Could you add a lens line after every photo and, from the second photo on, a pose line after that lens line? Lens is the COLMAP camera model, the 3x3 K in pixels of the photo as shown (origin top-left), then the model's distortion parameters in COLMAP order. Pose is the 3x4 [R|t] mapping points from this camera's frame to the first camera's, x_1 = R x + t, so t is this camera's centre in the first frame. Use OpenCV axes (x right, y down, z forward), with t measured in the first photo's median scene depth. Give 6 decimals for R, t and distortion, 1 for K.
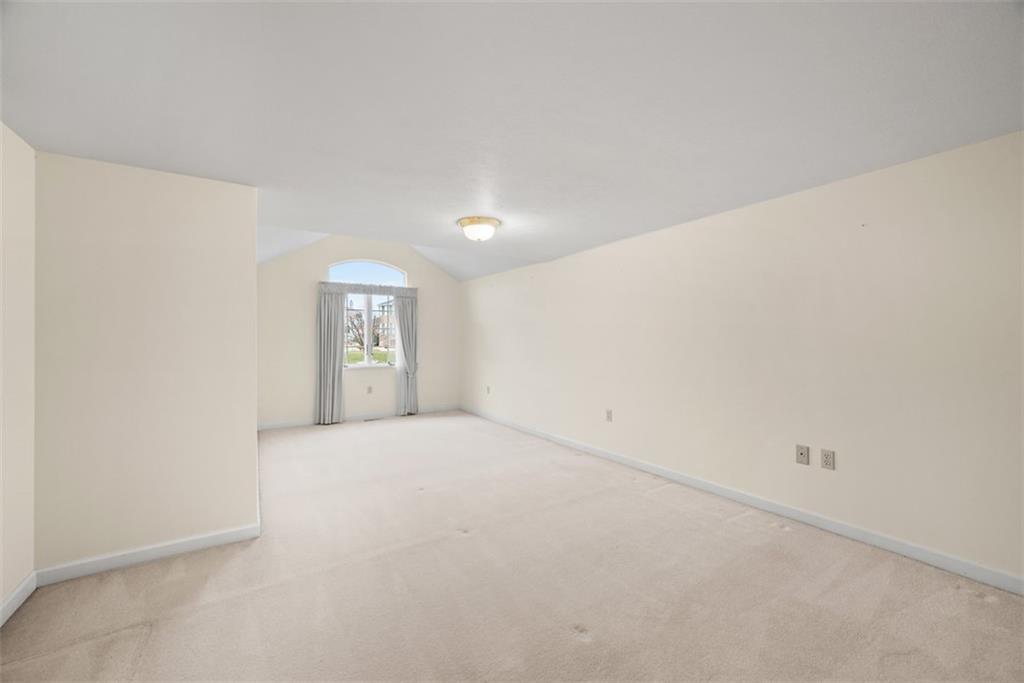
lens RADIAL K [[401.4, 0, 510.1], [0, 401.4, 341.1], [0, 0, 1]] dist [0.001664, 0.000070]
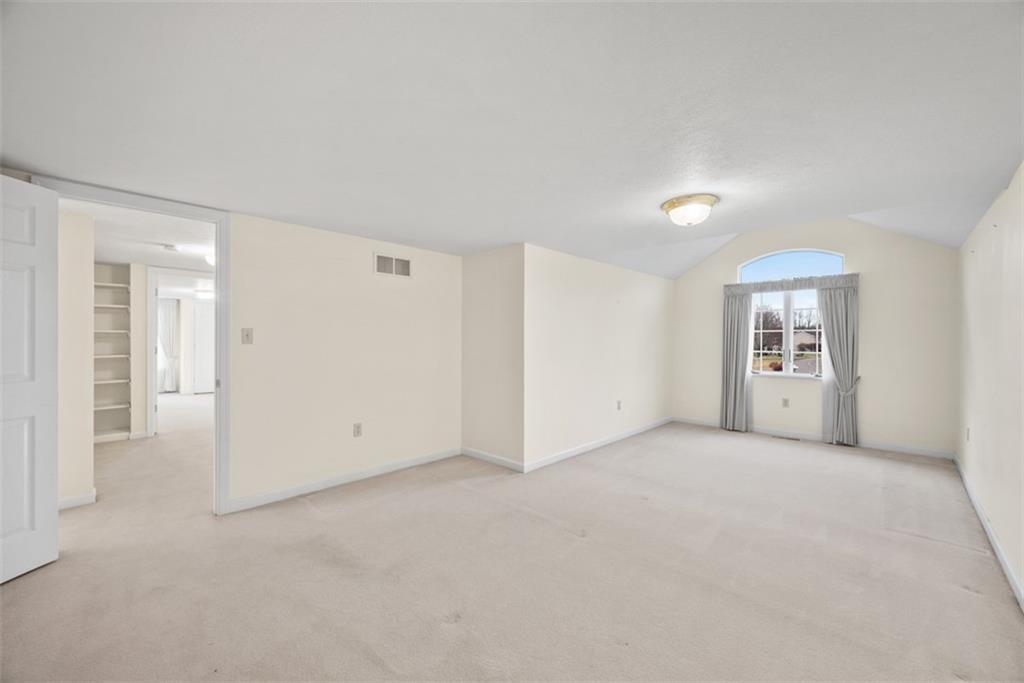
lens RADIAL K [[401.4, 0, 509.3], [0, 401.4, 341.2], [0, 0, 1]] dist [0.001664, 0.000070]
pose [[0.248527, 0.005598, -0.968609, 0.340655], [-0.006317, 0.999971, 0.004158, -0.009417], [0.968604, 0.005085, 0.248556, 0.226259]]
